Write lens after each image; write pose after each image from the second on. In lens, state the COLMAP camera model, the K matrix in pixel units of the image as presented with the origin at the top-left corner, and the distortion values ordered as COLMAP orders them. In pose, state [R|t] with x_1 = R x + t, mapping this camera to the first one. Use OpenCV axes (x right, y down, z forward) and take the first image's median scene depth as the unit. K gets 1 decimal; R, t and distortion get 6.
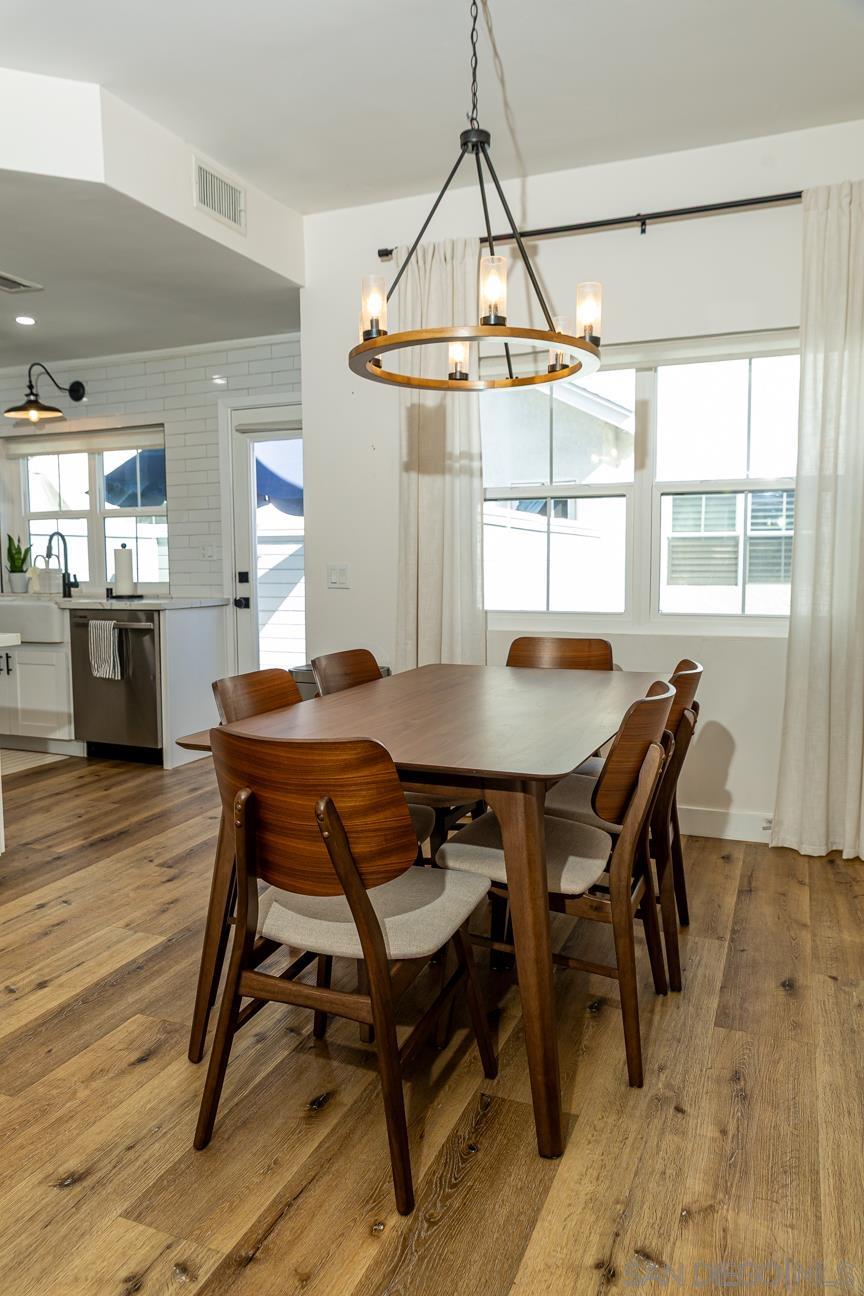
lens RADIAL K [[902.2, 0, 411.0], [0, 902.2, 636.1], [0, 0, 1]] dist [-0.023233, 0.015807]
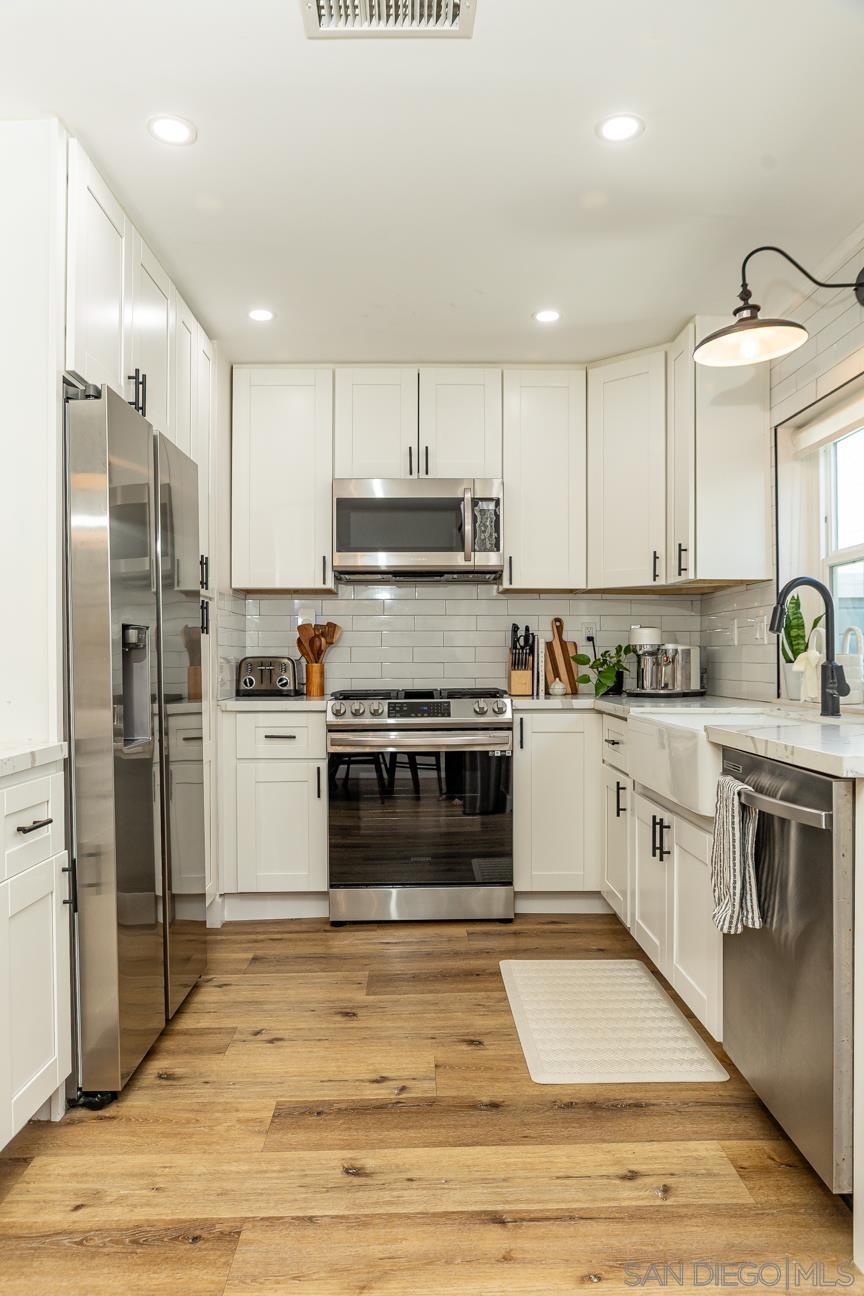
lens RADIAL K [[902.2, 0, 417.4], [0, 902.2, 645.6], [0, 0, 1]] dist [-0.023233, 0.015807]
pose [[0.401546, -0.007117, -0.915811, -0.053353], [-0.076477, 0.996217, -0.041275, -0.067432], [0.912640, 0.086613, 0.399483, 0.949034]]
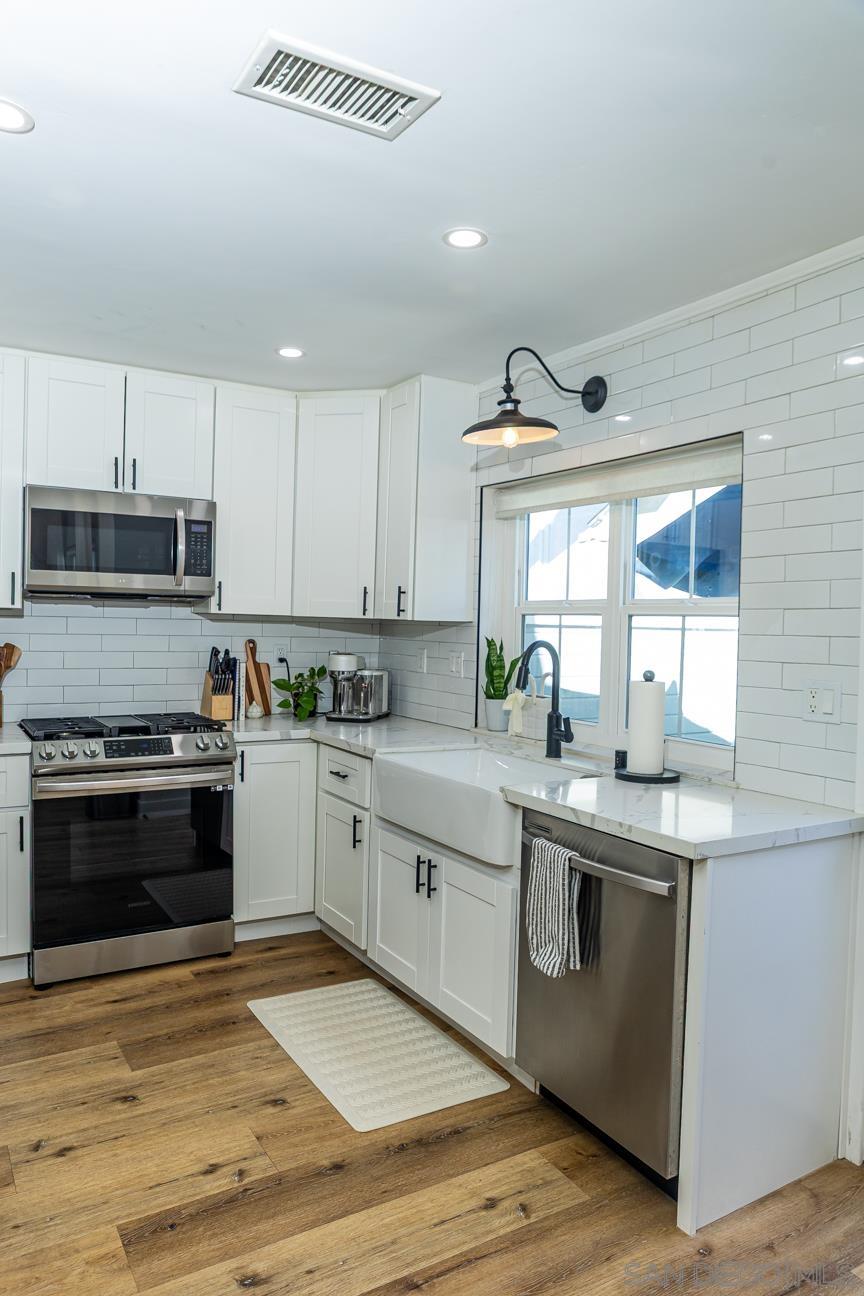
lens RADIAL K [[902.2, 0, 426.1], [0, 902.2, 647.4], [0, 0, 1]] dist [-0.023233, 0.015807]
pose [[0.803136, 0.042809, -0.594256, -0.176688], [-0.078375, 0.996339, -0.034149, -0.134016], [0.590618, 0.074001, 0.803551, 0.770788]]
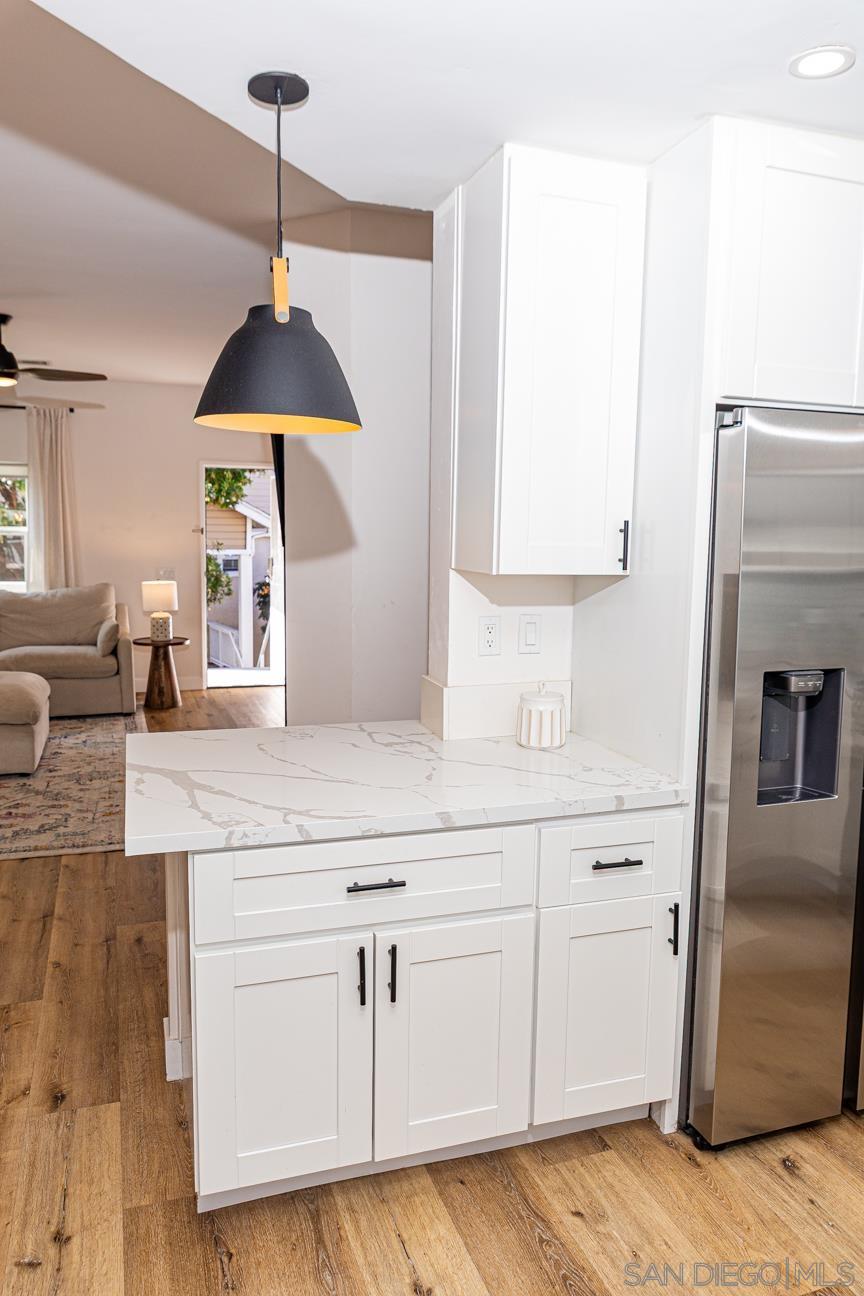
lens RADIAL K [[902.2, 0, 432.8], [0, 902.2, 649.1], [0, 0, 1]] dist [-0.023233, 0.015807]
pose [[-0.734682, 0.082645, -0.673359, -0.176454], [-0.073790, 0.976929, 0.200414, -0.203855], [0.674387, 0.196928, -0.711633, 1.261122]]
